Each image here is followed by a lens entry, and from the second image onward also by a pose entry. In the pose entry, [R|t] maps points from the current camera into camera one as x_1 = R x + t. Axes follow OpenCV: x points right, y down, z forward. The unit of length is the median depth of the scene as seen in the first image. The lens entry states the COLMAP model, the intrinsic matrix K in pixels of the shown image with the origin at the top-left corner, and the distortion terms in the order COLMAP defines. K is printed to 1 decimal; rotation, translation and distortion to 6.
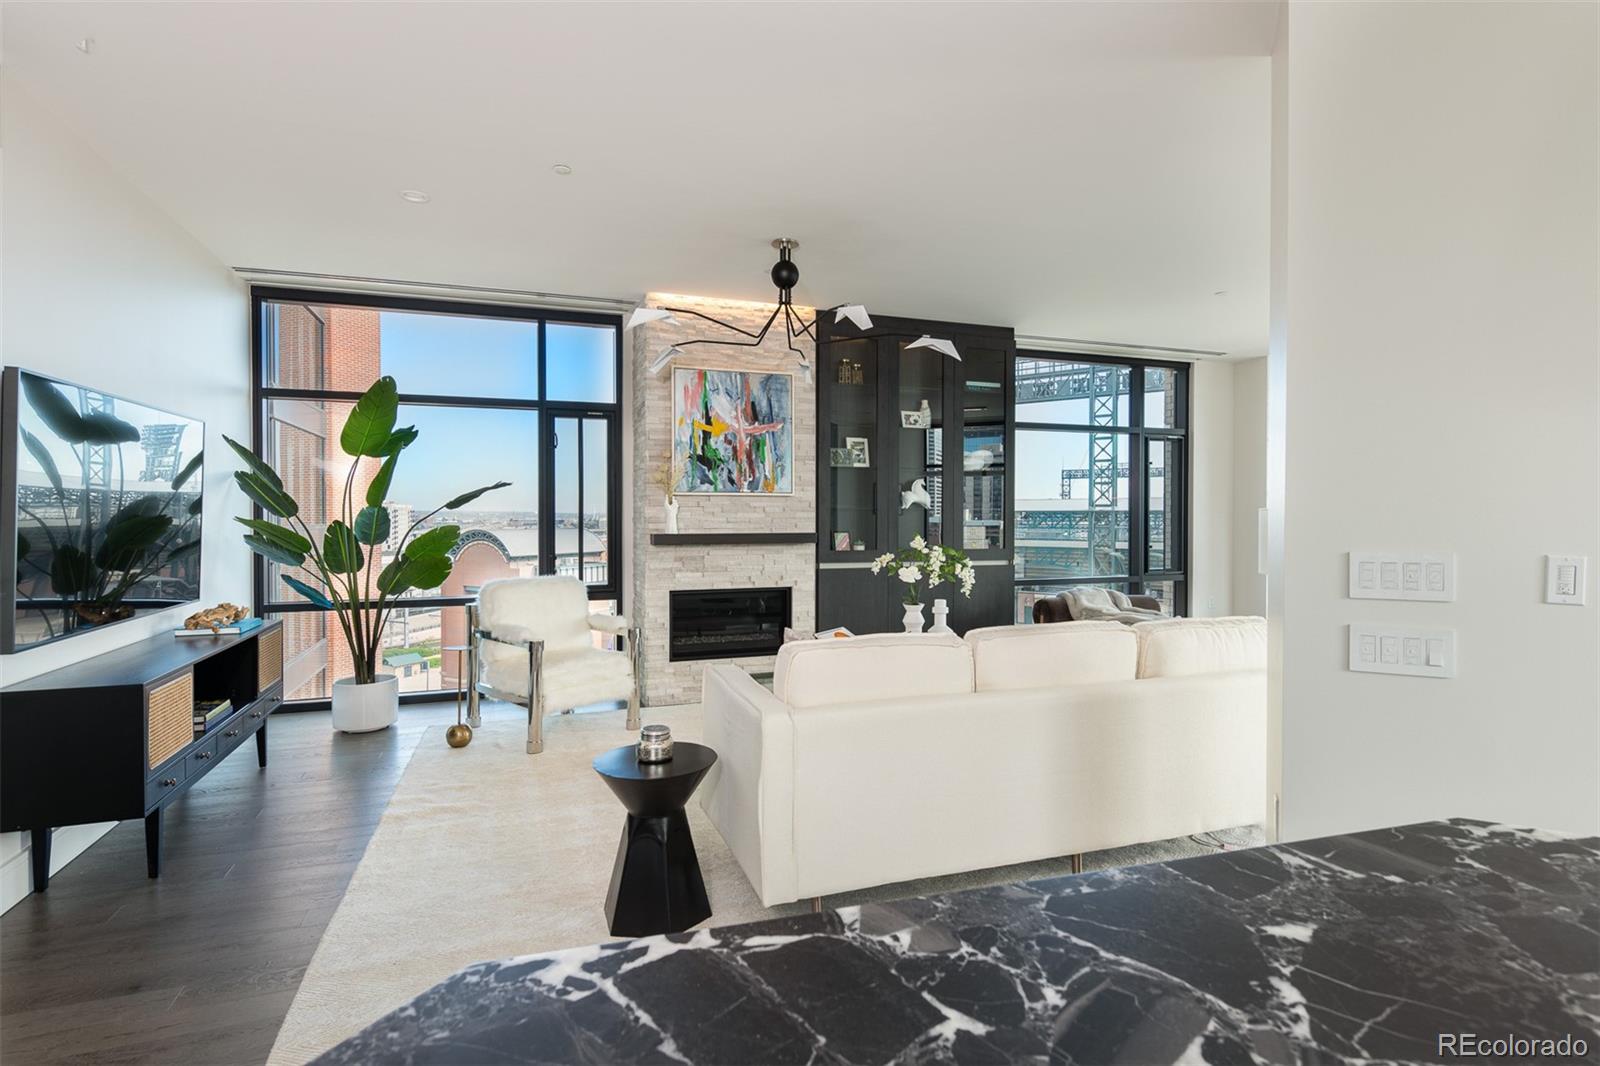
lens RADIAL K [[791.1, 0, 810.9], [0, 791.1, 524.2], [0, 0, 1]] dist [0.002368, -0.002760]
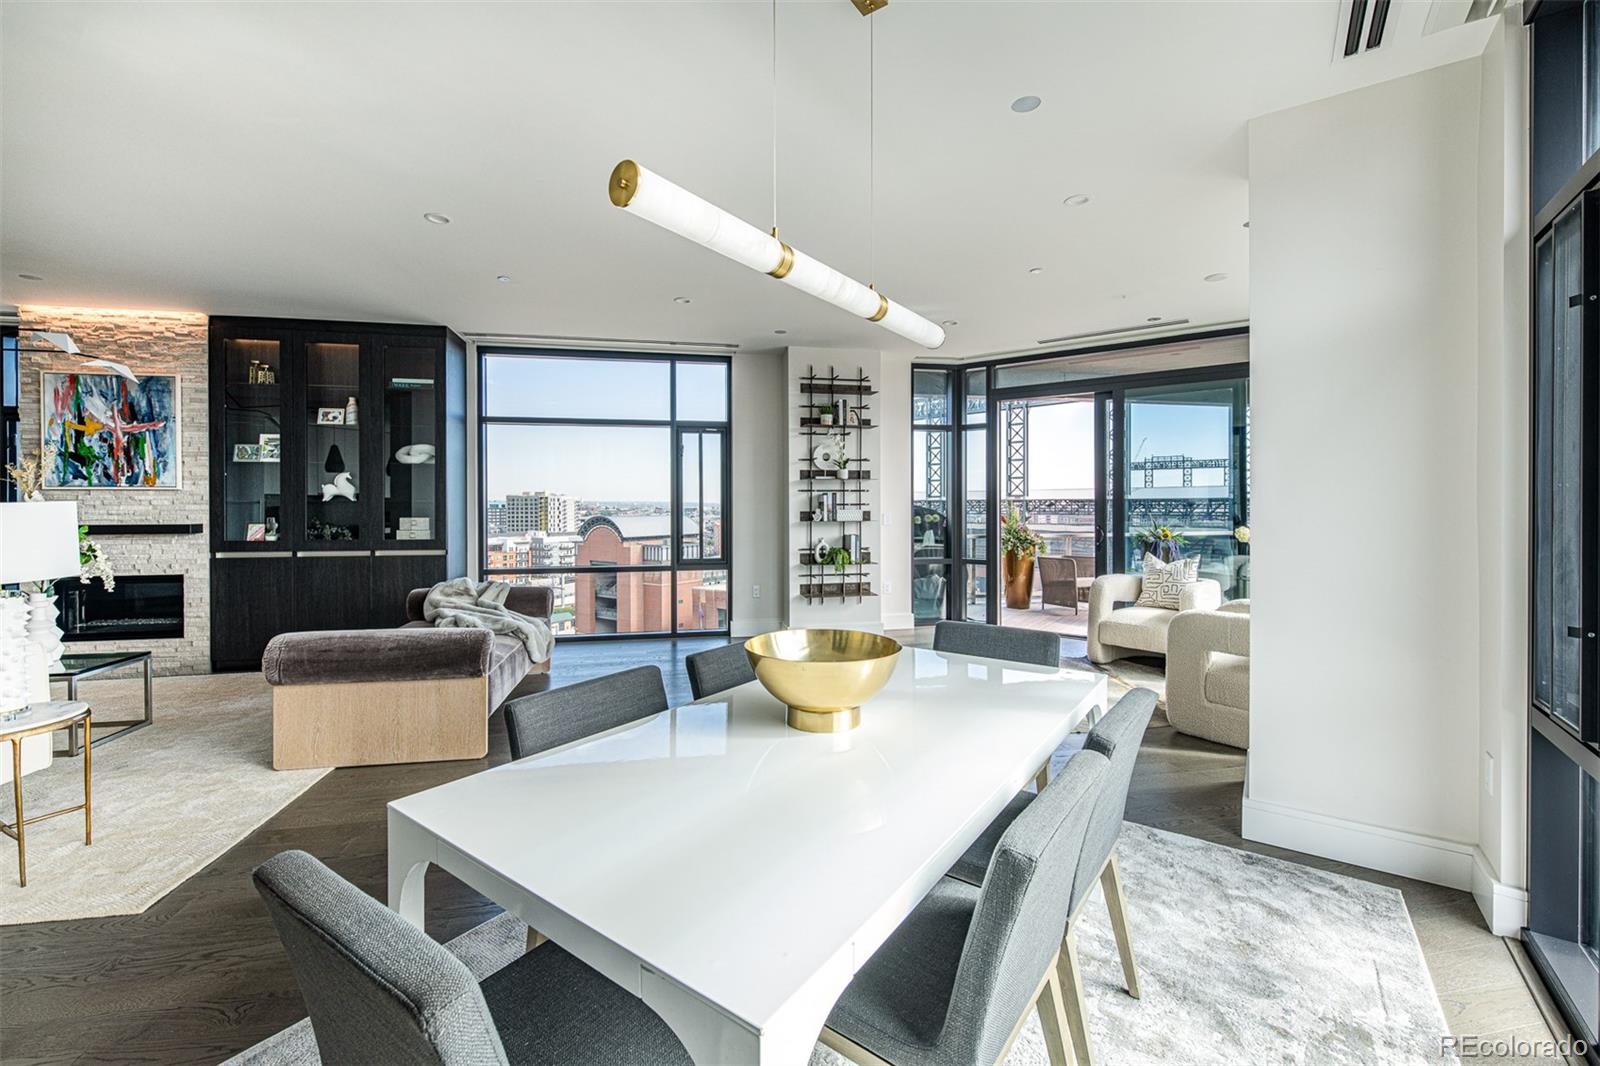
lens RADIAL K [[681.2, 0, 793.3], [0, 681.2, 509.6], [0, 0, 1]] dist [0.000978, -0.001218]
pose [[0.988825, 0.000796, -0.149077, 0.958212], [-0.001043, 0.999998, -0.001582, -0.008223], [0.149076, 0.001719, 0.988824, 0.217018]]
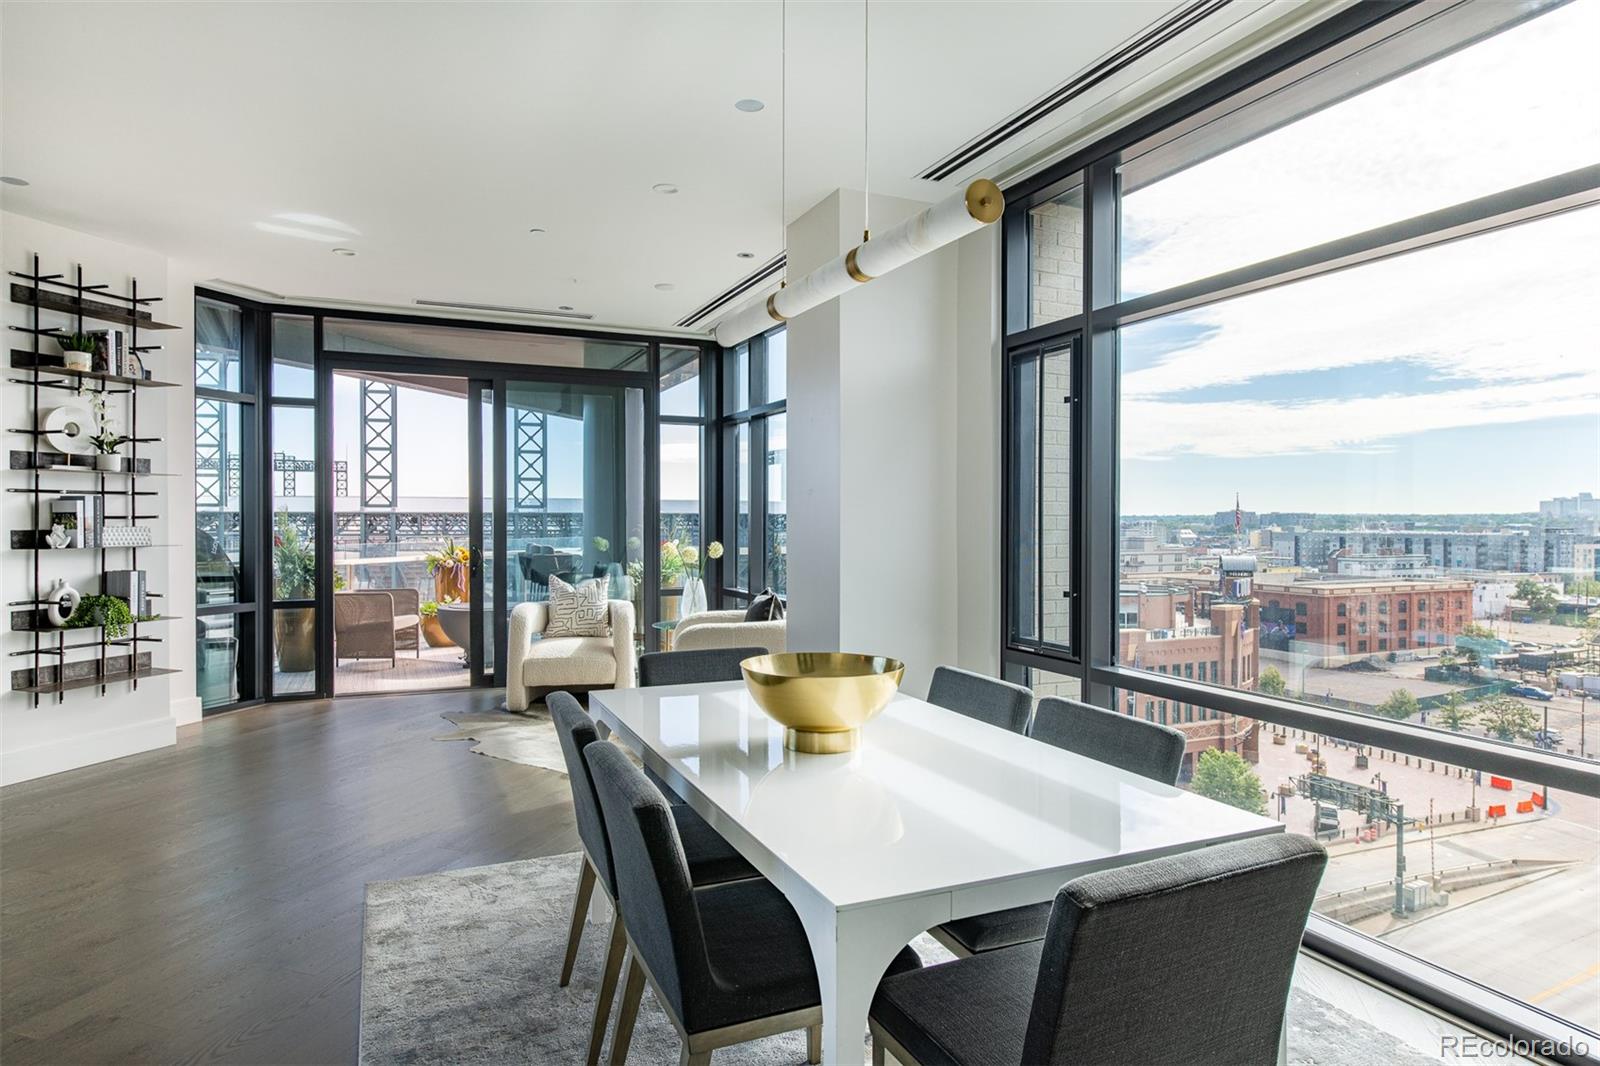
lens RADIAL K [[931.3, 0, 835.8], [0, 931.3, 525.9], [0, 0, 1]] dist [-0.006952, 0.003712]
pose [[0.594247, -0.002620, 0.804278, 0.569262], [0.005413, 0.999985, -0.000741, -0.006639], [-0.804264, 0.004794, 0.594252, 0.293817]]
